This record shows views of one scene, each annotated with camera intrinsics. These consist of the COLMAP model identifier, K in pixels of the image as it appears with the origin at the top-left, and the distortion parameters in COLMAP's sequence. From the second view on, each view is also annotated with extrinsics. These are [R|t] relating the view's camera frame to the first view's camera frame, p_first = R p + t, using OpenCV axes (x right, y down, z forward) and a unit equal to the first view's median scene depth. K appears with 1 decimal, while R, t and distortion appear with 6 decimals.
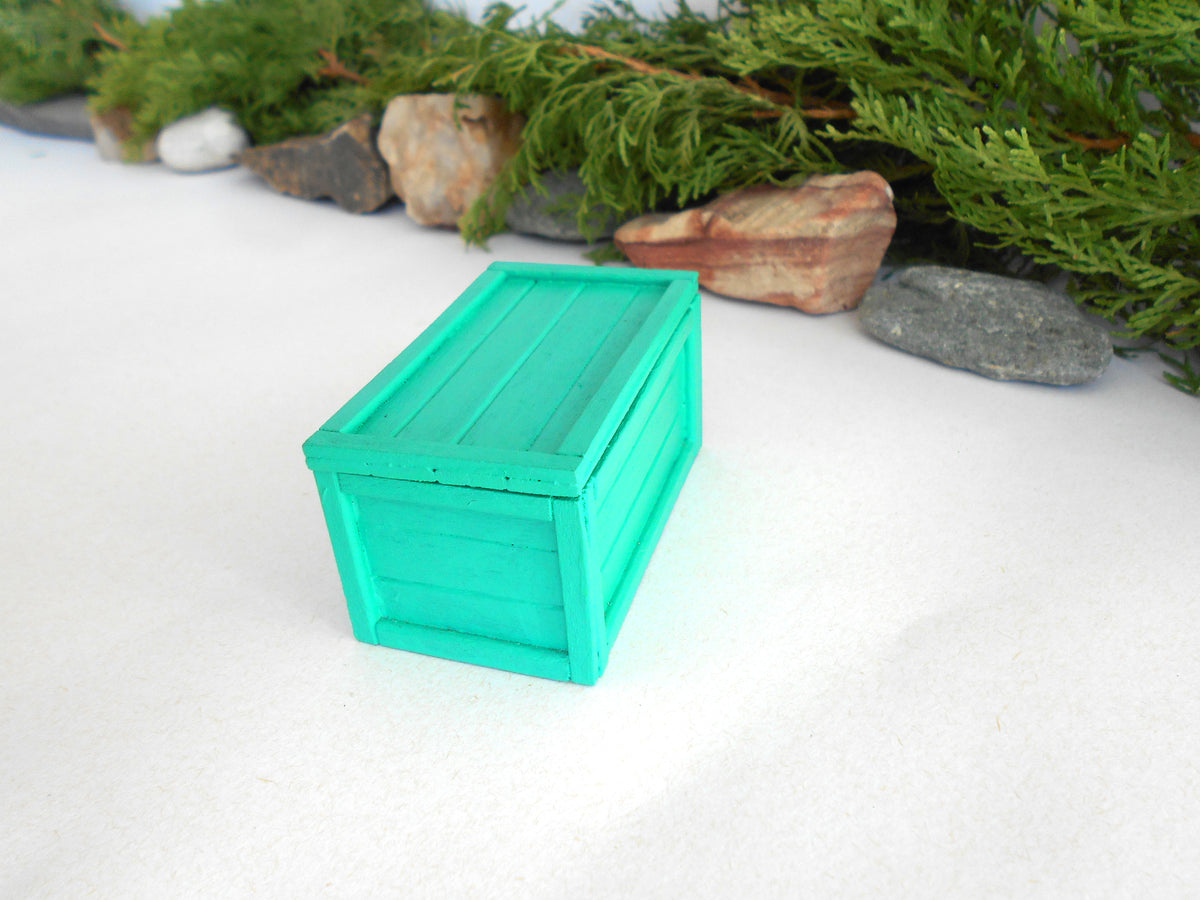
lens RADIAL K [[1050.1, 0, 600.0], [0, 1050.1, 450.0], [0, 0, 1]] dist [-0.010787, 0.013098]
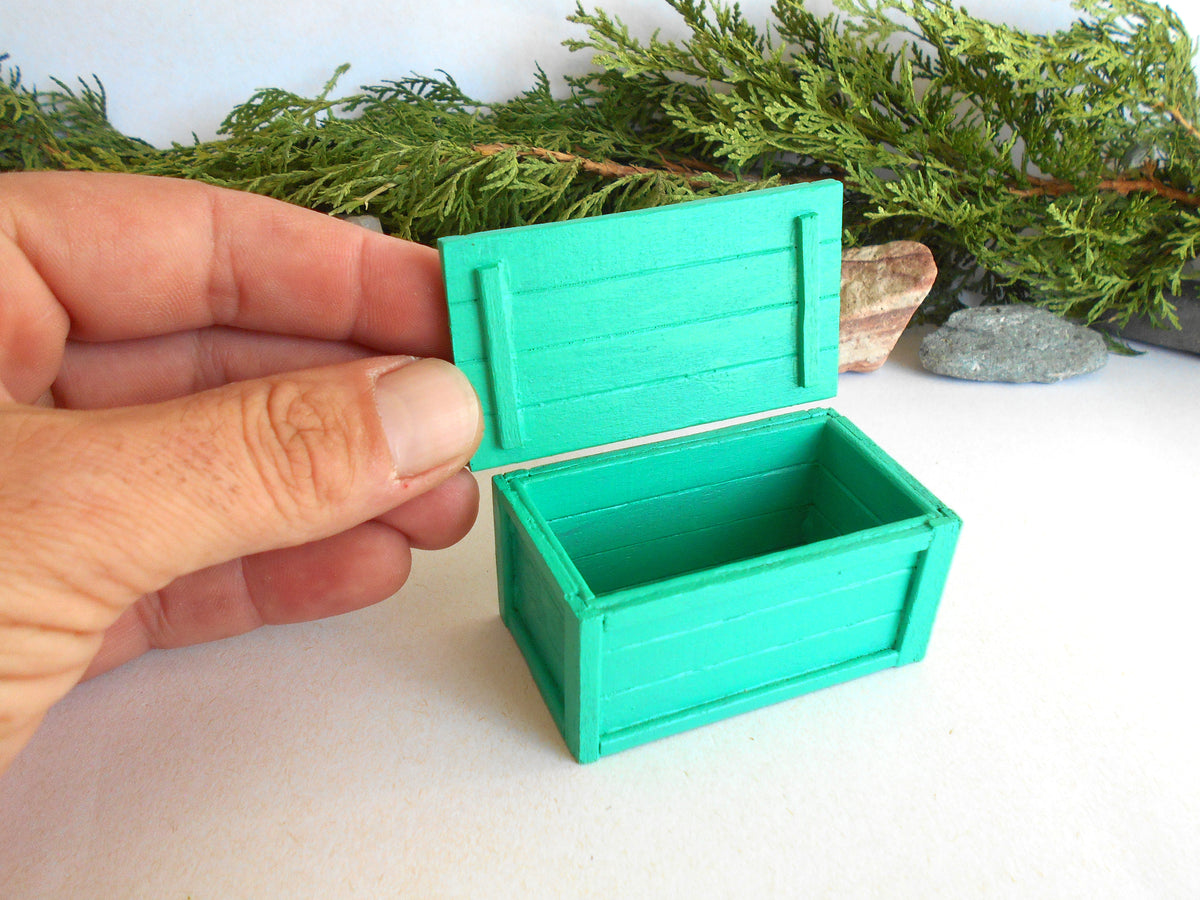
lens RADIAL K [[1050.1, 0, 600.0], [0, 1050.1, 450.0], [0, 0, 1]] dist [-0.010787, 0.013098]
pose [[0.605173, -0.324506, 0.726954, -0.786254], [0.303528, 0.938227, 0.166136, -0.316937], [-0.735960, 0.120110, 0.666286, 0.471221]]
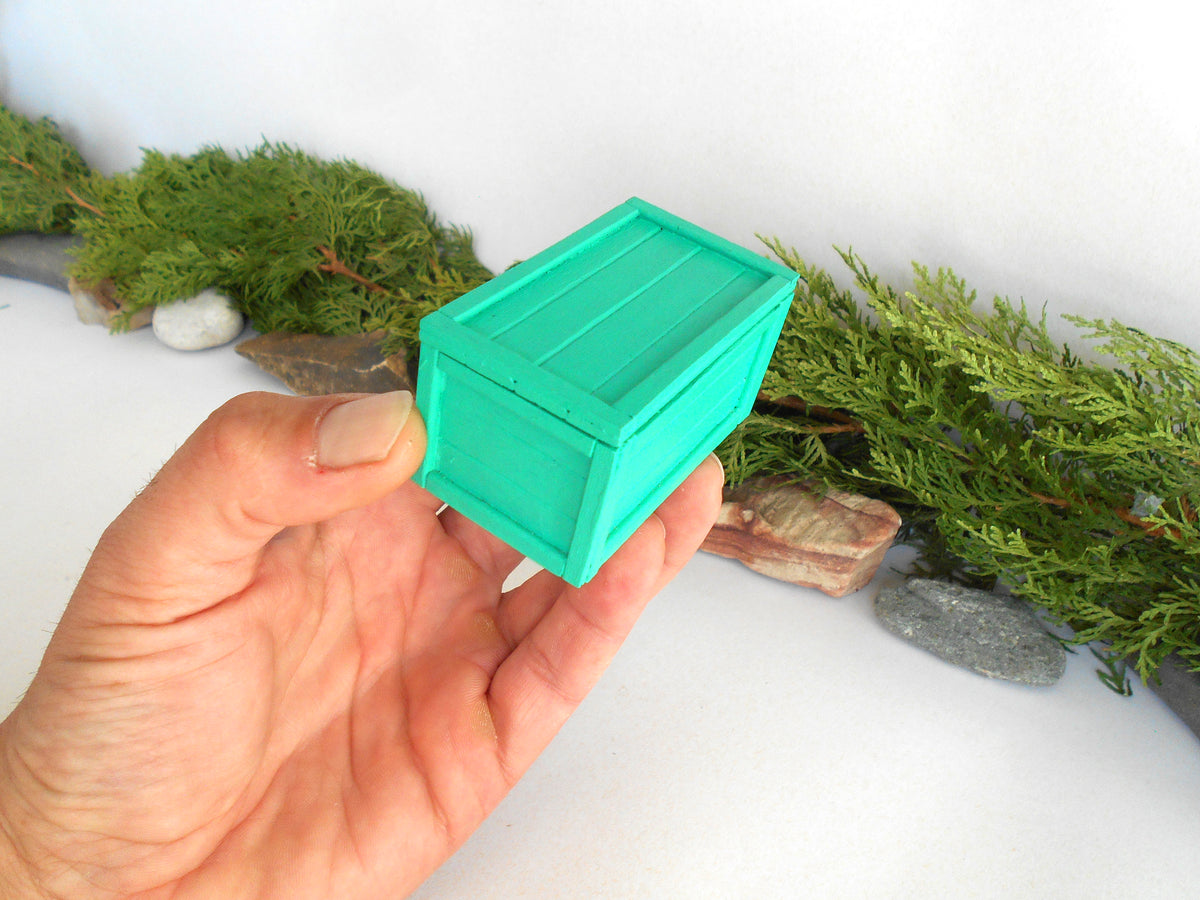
lens RADIAL K [[1046.4, 0, 601.9], [0, 1046.4, 445.2], [0, 0, 1]] dist [-0.014817, 0.018901]
pose [[0.983875, -0.027365, 0.176753, -0.296309], [0.018319, 0.998447, 0.052608, -0.382420], [-0.177918, -0.048522, 0.982848, -0.205267]]
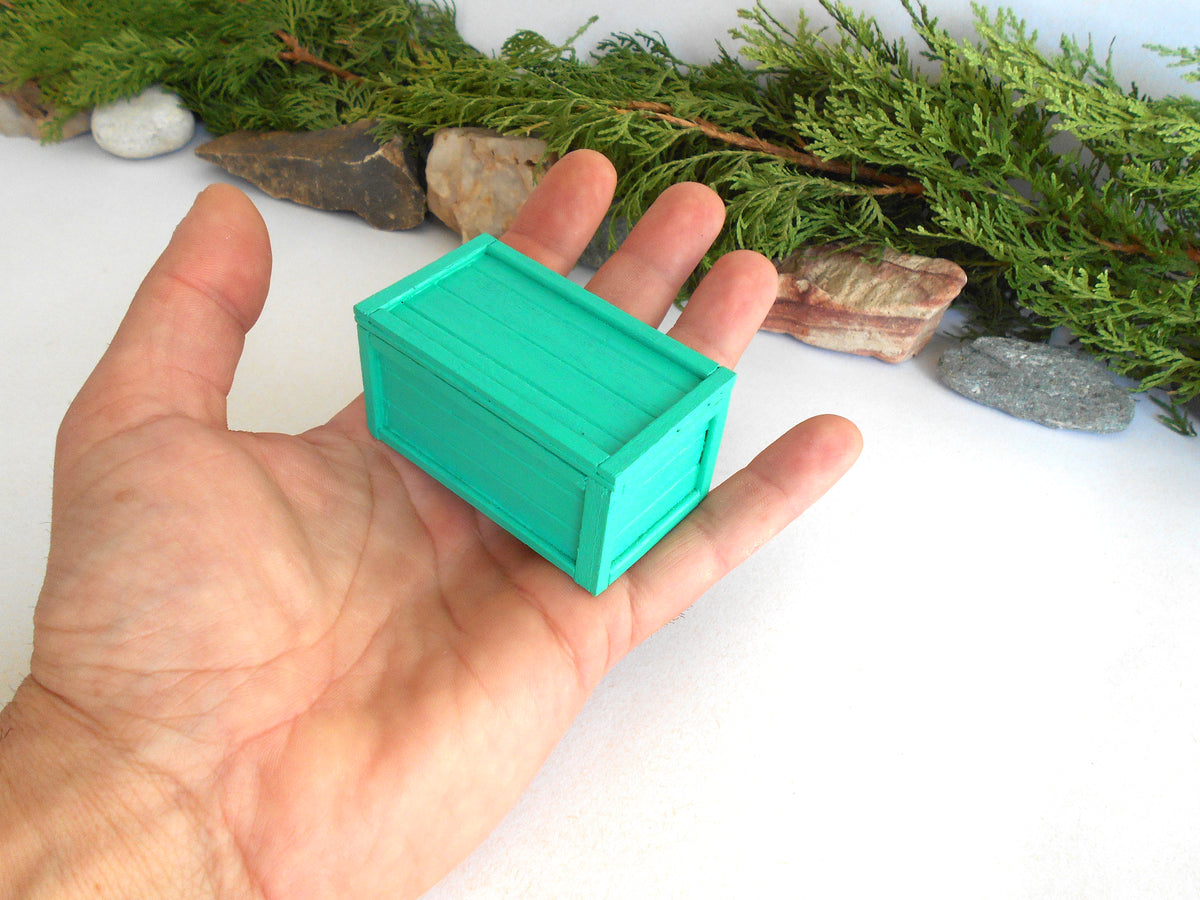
lens RADIAL K [[1046.4, 0, 601.9], [0, 1046.4, 445.2], [0, 0, 1]] dist [-0.014817, 0.018901]
pose [[0.957457, -0.117914, 0.263385, -0.468996], [0.065026, 0.977393, 0.201180, -0.304753], [-0.281153, -0.175495, 0.943480, -0.110197]]
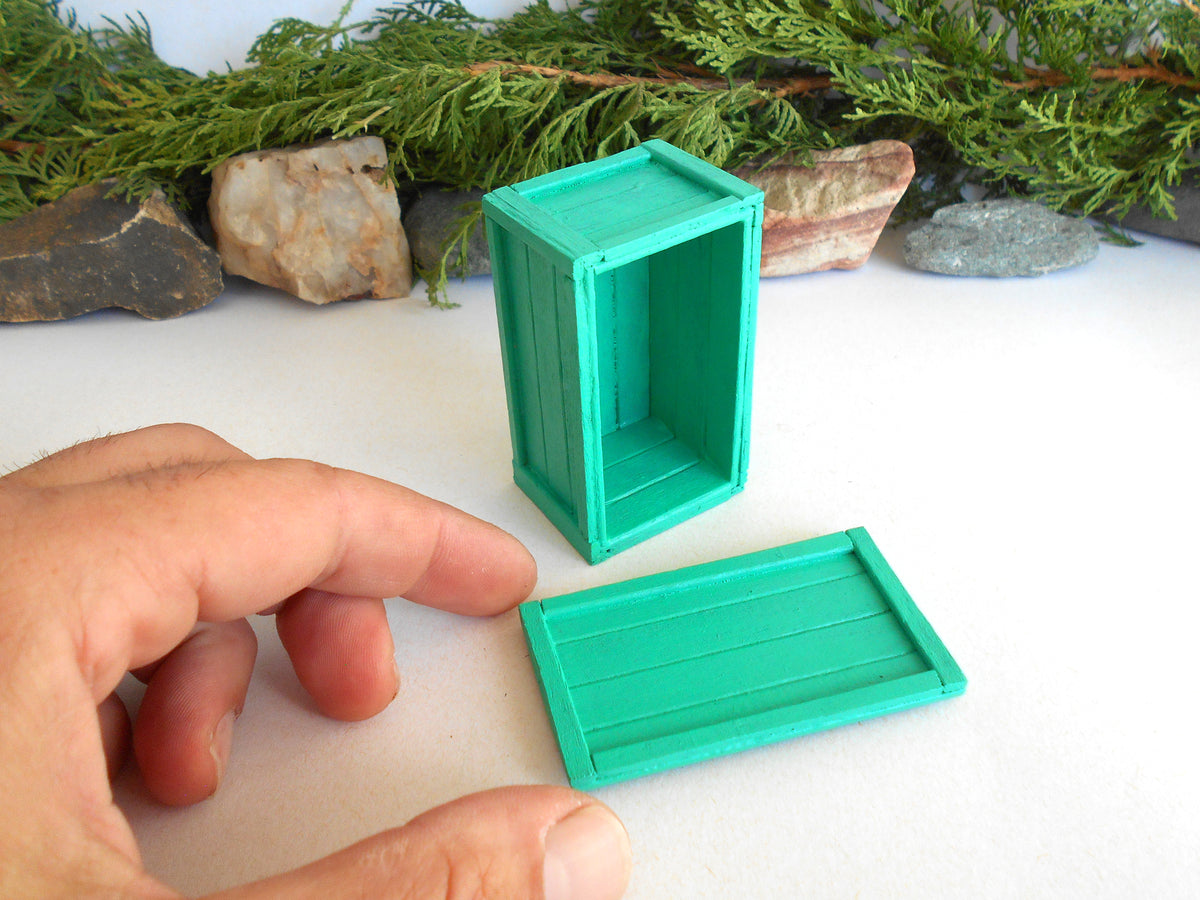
lens RADIAL K [[1050.1, 0, 600.0], [0, 1050.1, 450.0], [0, 0, 1]] dist [-0.010787, 0.013098]
pose [[0.684814, -0.398864, 0.609867, -0.759411], [0.332068, 0.915768, 0.226053, -0.296211], [-0.648660, 0.047713, 0.759581, 0.305879]]
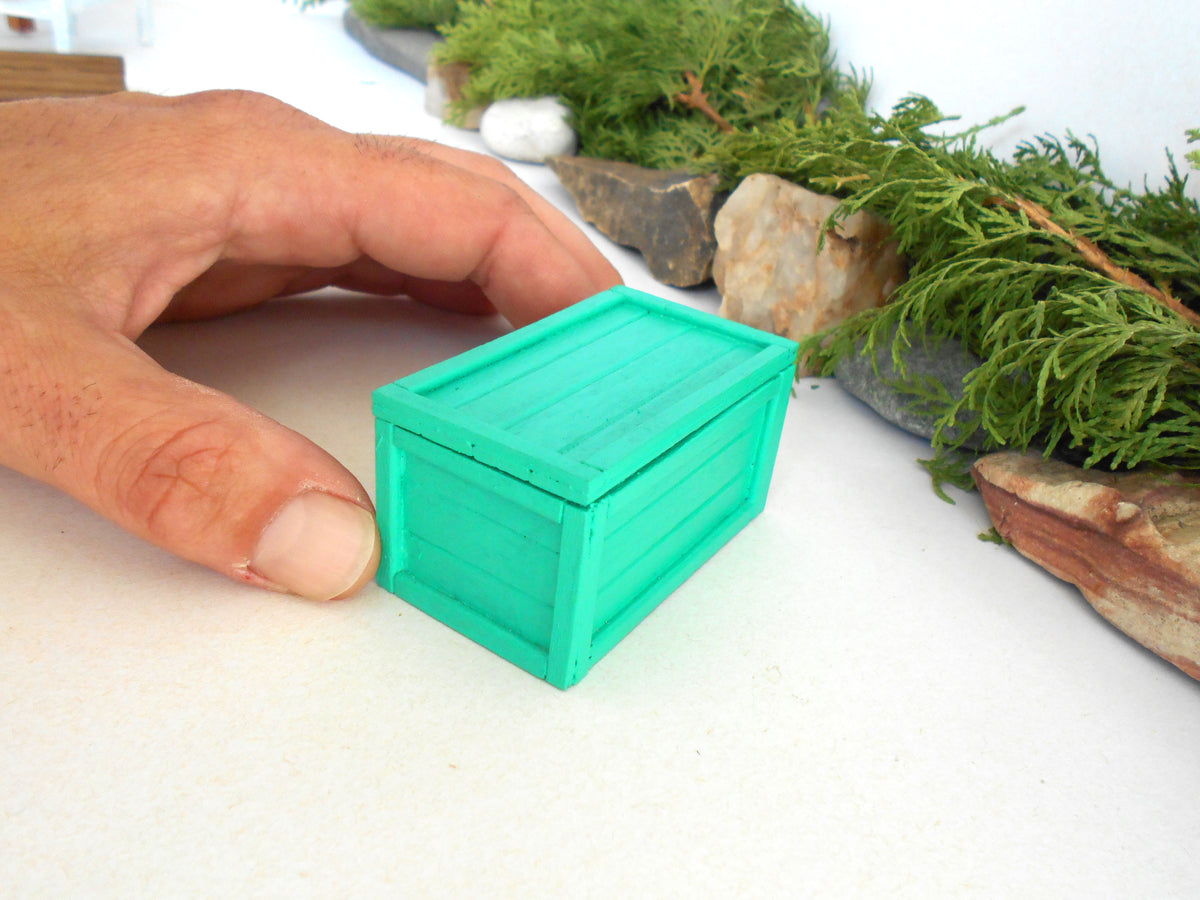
lens RADIAL K [[1046.4, 0, 601.9], [0, 1046.4, 445.2], [0, 0, 1]] dist [-0.014817, 0.018901]
pose [[0.917110, 0.351965, -0.187166, -0.104982], [-0.351819, 0.935409, 0.035124, -0.167317], [0.187439, 0.033636, 0.981700, 0.256422]]
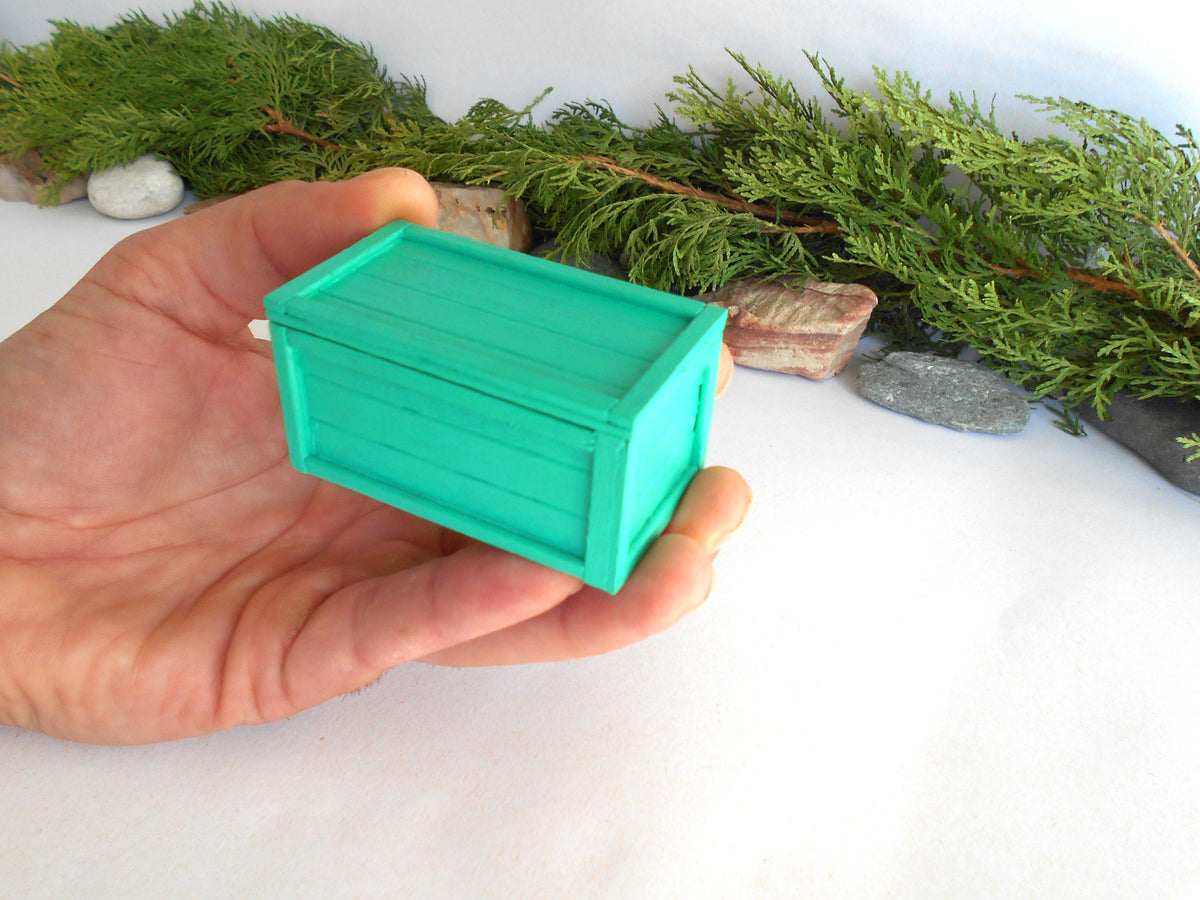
lens RADIAL K [[1044.8, 0, 603.8], [0, 1044.8, 445.1], [0, 0, 1]] dist [-0.004139, -0.000072]
pose [[0.948685, -0.087442, 0.303892, -0.490119], [0.064089, 0.994231, 0.086007, -0.178760], [-0.309660, -0.062117, 0.948816, -0.240961]]
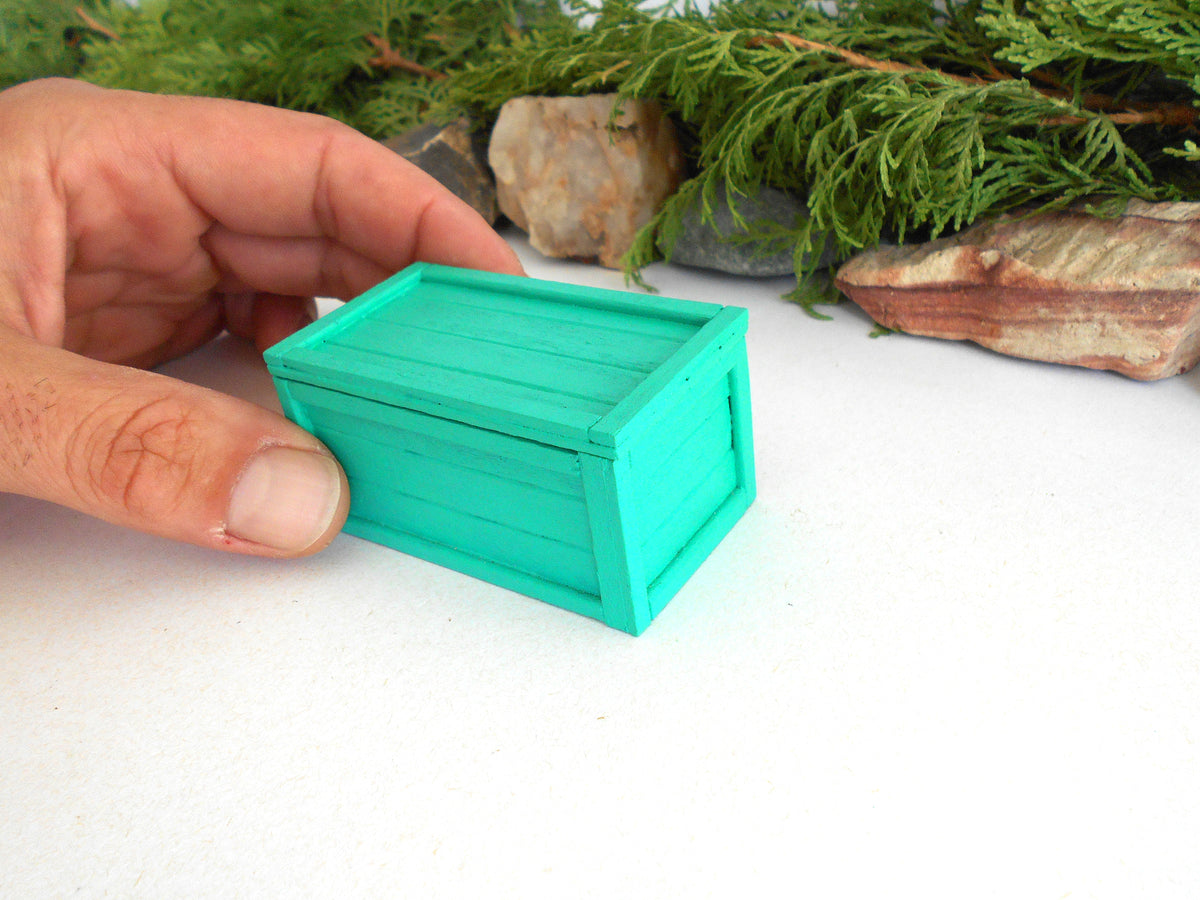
lens RADIAL K [[1046.4, 0, 601.9], [0, 1046.4, 445.2], [0, 0, 1]] dist [-0.014817, 0.018901]
pose [[0.997198, -0.051643, 0.054123, -0.239664], [0.049581, 0.998017, 0.038772, -0.129363], [-0.056017, -0.035980, 0.997781, 0.240166]]
